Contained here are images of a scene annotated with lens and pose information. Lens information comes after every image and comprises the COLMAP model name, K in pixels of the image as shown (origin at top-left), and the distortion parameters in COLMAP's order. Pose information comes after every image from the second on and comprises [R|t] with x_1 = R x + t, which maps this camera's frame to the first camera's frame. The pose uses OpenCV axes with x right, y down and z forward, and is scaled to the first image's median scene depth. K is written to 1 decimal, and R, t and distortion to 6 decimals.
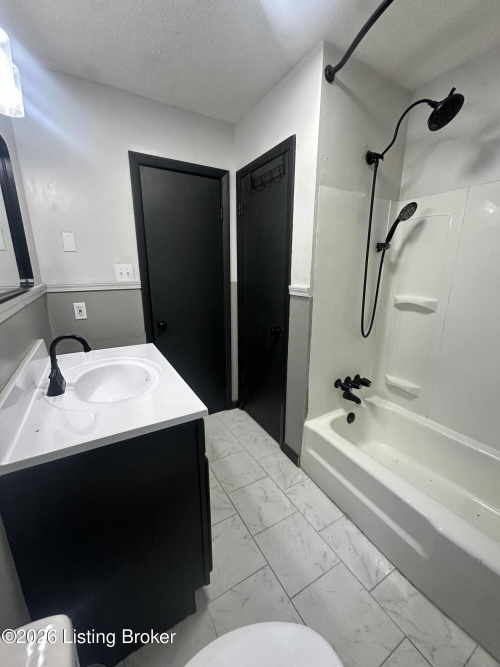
lens RADIAL K [[267.5, 0, 250.4], [0, 267.5, 334.9], [0, 0, 1]] dist [-0.004745, 0.001146]
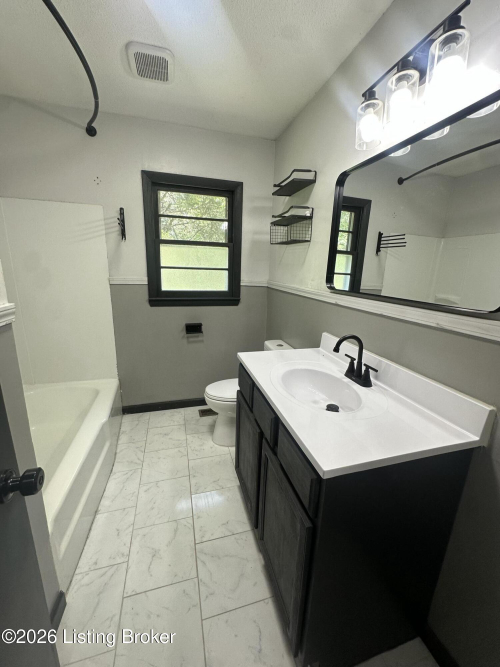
lens RADIAL K [[267.5, 0, 250.8], [0, 267.5, 331.9], [0, 0, 1]] dist [-0.004745, 0.001146]
pose [[-0.968651, -0.091400, 0.231000, -0.374525], [0.027737, 0.884254, 0.466182, -0.374778], [-0.246872, 0.457975, -0.853998, 1.413318]]
